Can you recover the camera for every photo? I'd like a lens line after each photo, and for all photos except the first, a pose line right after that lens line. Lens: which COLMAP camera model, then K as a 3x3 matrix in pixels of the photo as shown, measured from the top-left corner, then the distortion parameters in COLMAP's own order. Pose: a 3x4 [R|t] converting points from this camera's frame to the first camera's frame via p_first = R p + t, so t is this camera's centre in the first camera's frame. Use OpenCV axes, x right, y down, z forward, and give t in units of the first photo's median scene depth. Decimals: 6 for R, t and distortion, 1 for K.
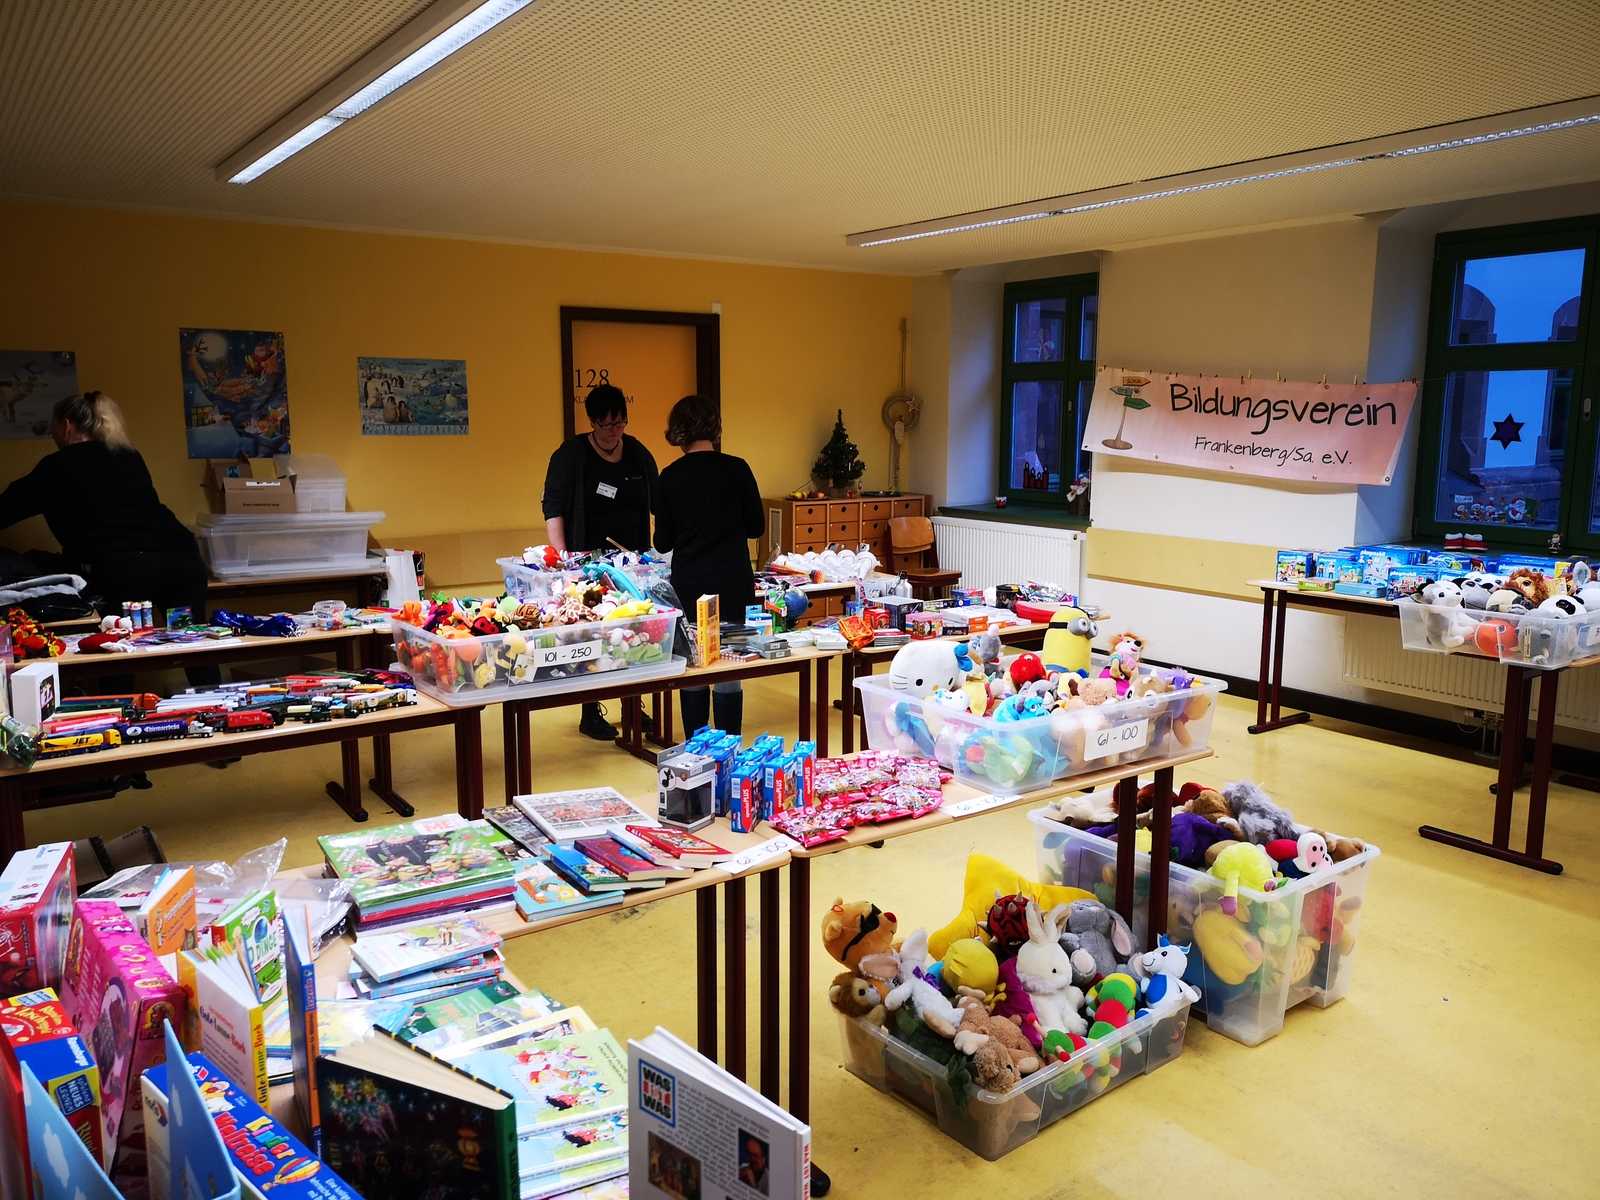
lens RADIAL K [[1227.0, 0, 806.2], [0, 1227.0, 604.3], [0, 0, 1]] dist [0.064848, -0.053632]
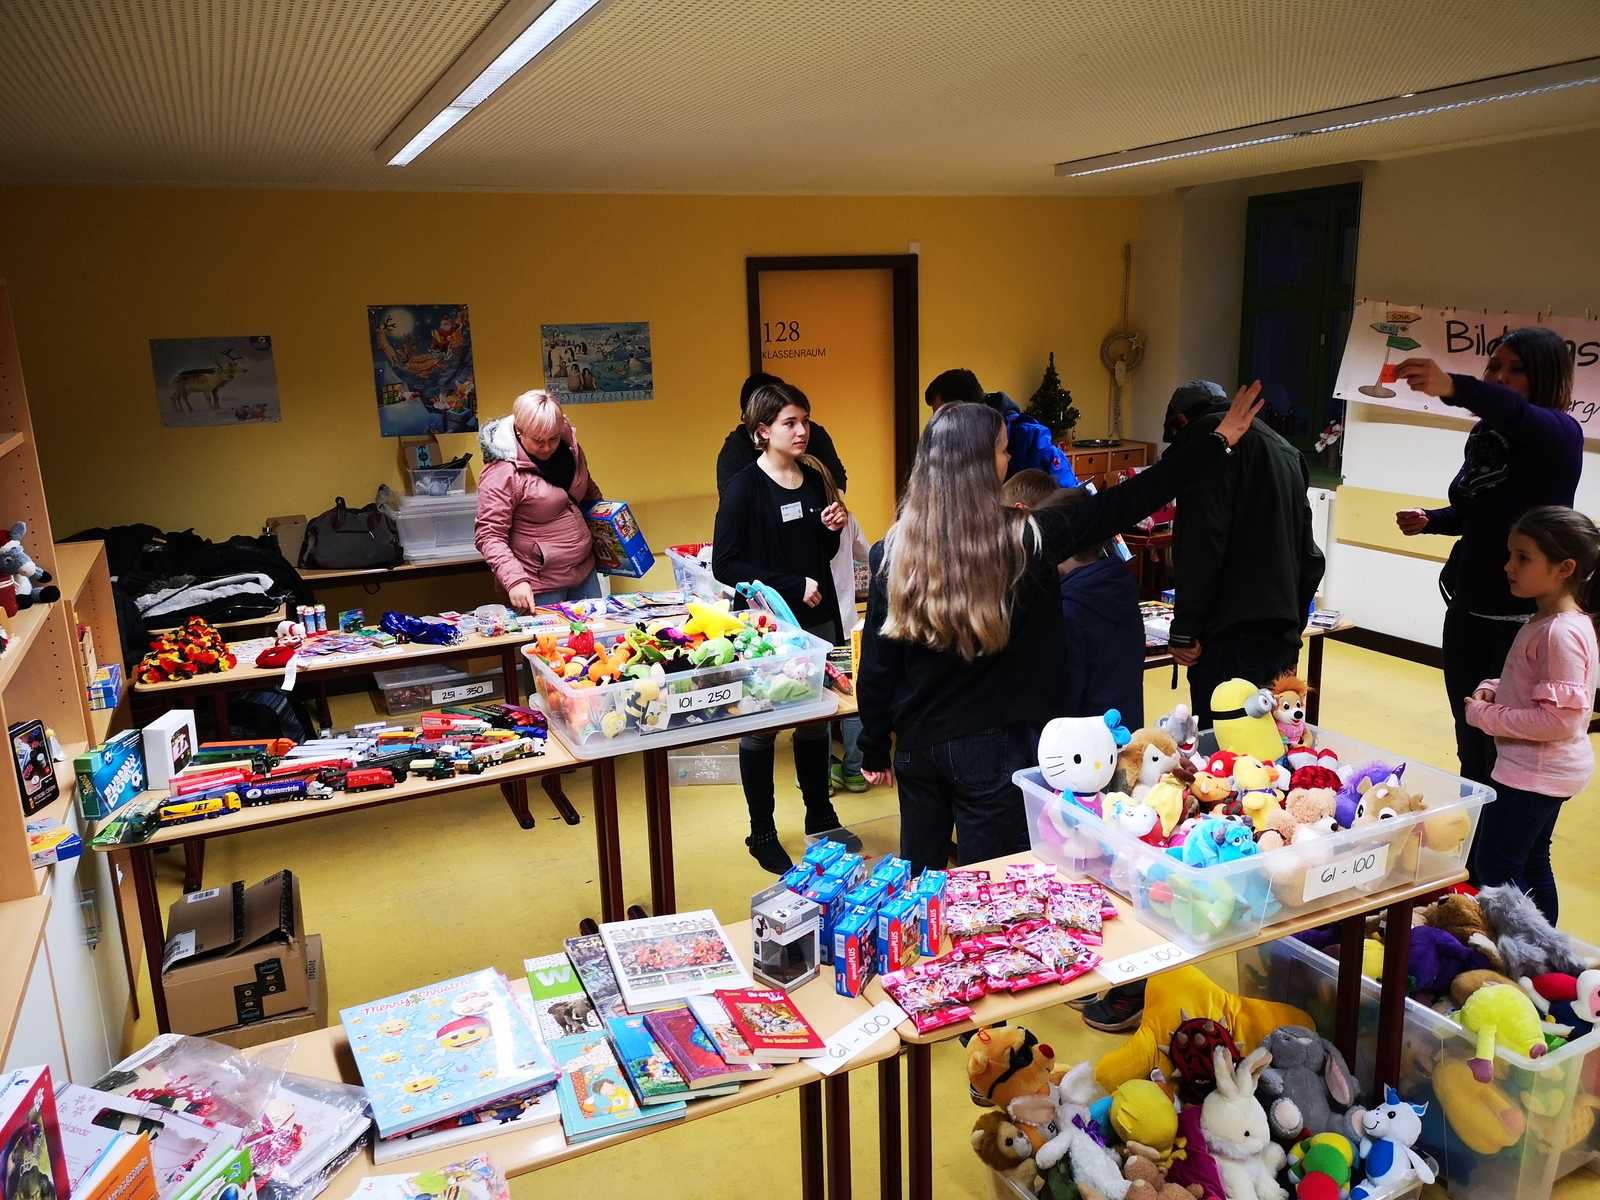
lens RADIAL K [[1227.0, 0, 806.8], [0, 1227.0, 607.9], [0, 0, 1]] dist [0.064848, -0.053632]
pose [[0.982081, 0.011482, -0.188109, 0.058227], [0.004023, 0.996638, 0.081836, -0.113714], [0.188416, -0.081127, 0.978733, 0.142921]]
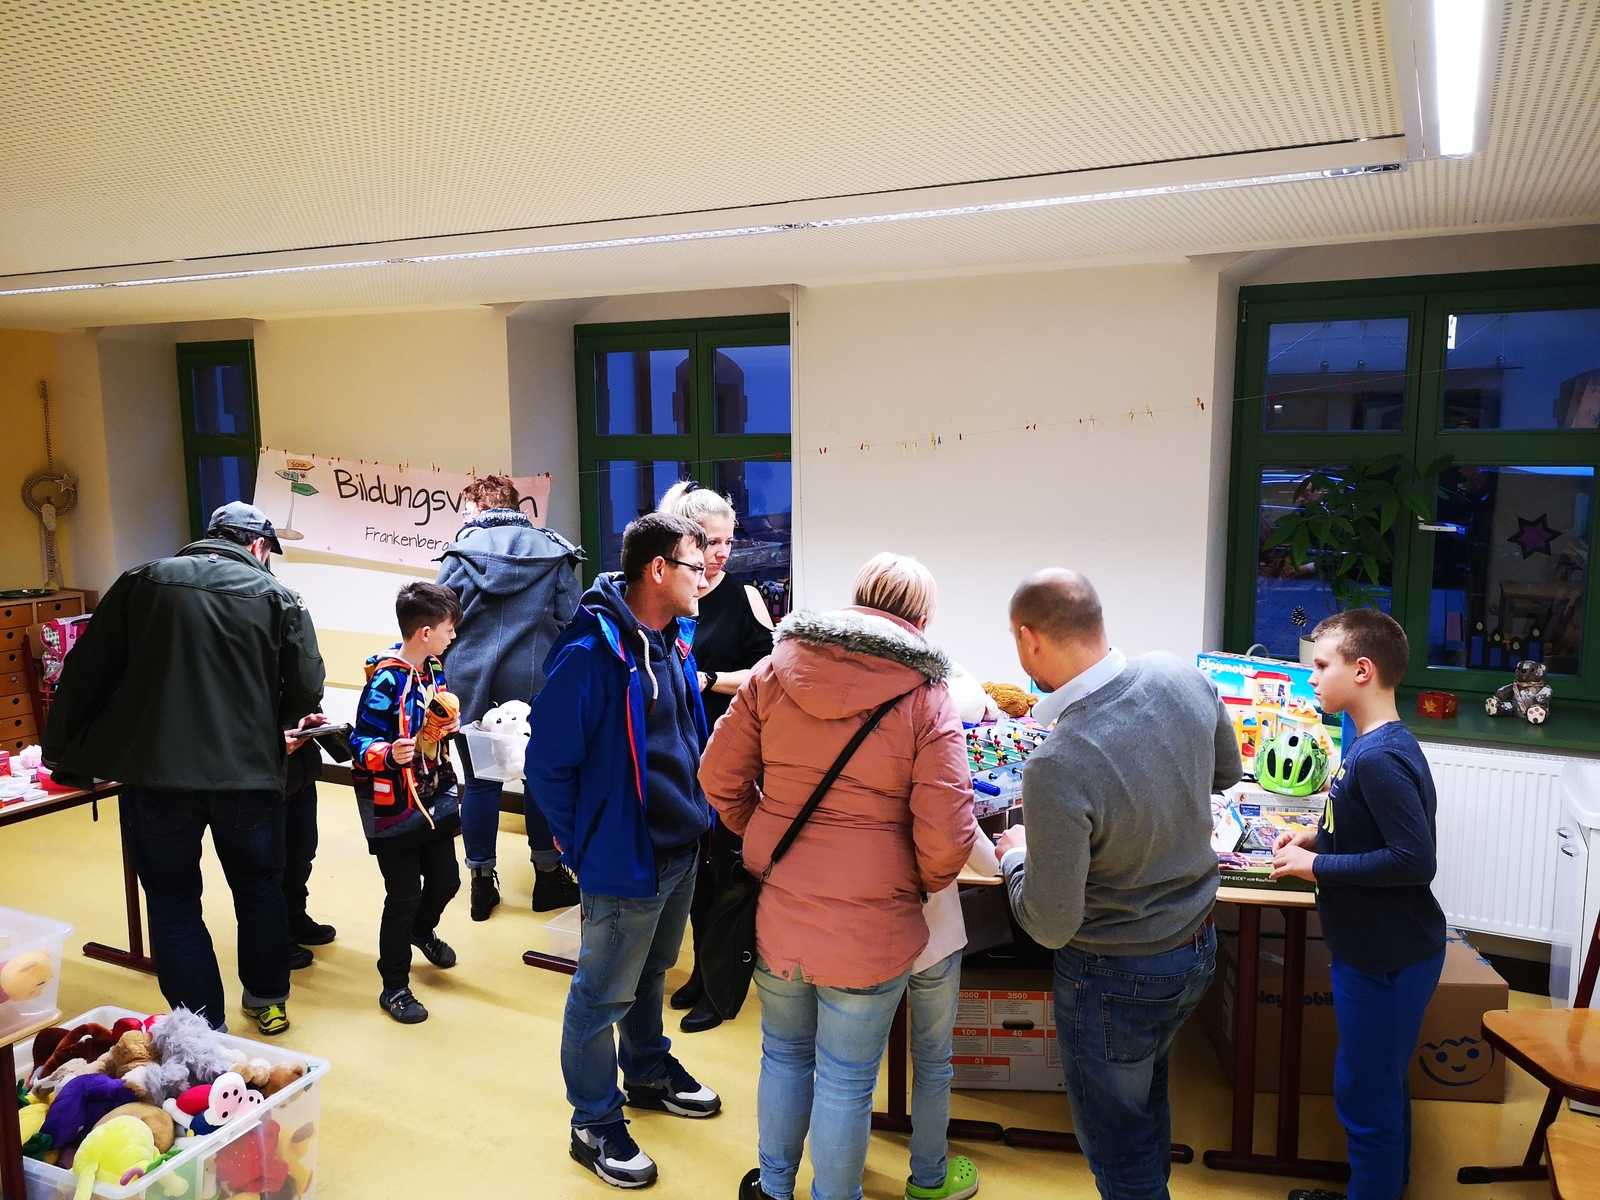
lens RADIAL K [[1227.0, 0, 806.9], [0, 1227.0, 611.4], [0, 0, 1]] dist [0.064848, -0.053632]
pose [[0.892910, -0.072391, 0.444378, 0.404167], [0.078749, 0.996886, 0.004165, -0.103717], [-0.443296, 0.031275, 0.895830, 0.048189]]
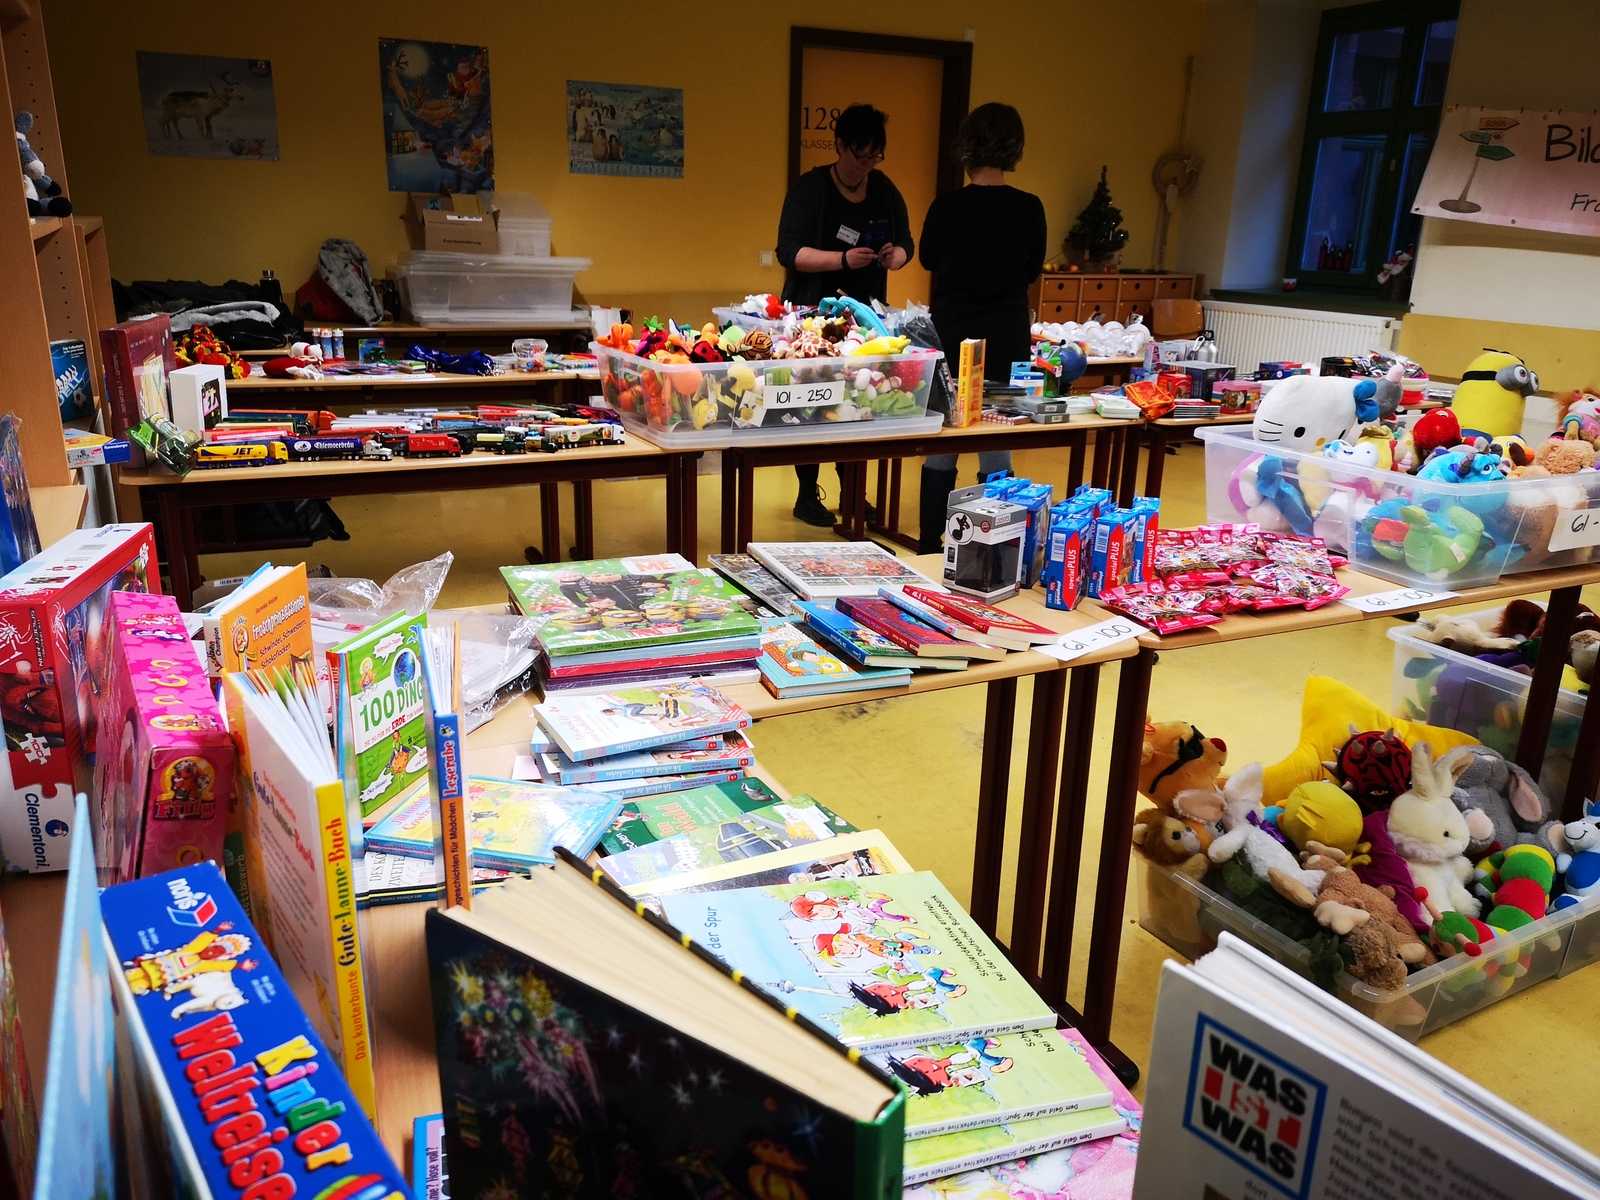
lens RADIAL K [[1227.0, 0, 803.5], [0, 1227.0, 608.7], [0, 0, 1]] dist [0.064848, -0.053632]
pose [[0.986245, 0.072597, -0.148495, -0.071141], [-0.050057, 0.987379, 0.150257, 0.064647], [0.157529, -0.140757, 0.977431, 0.210617]]
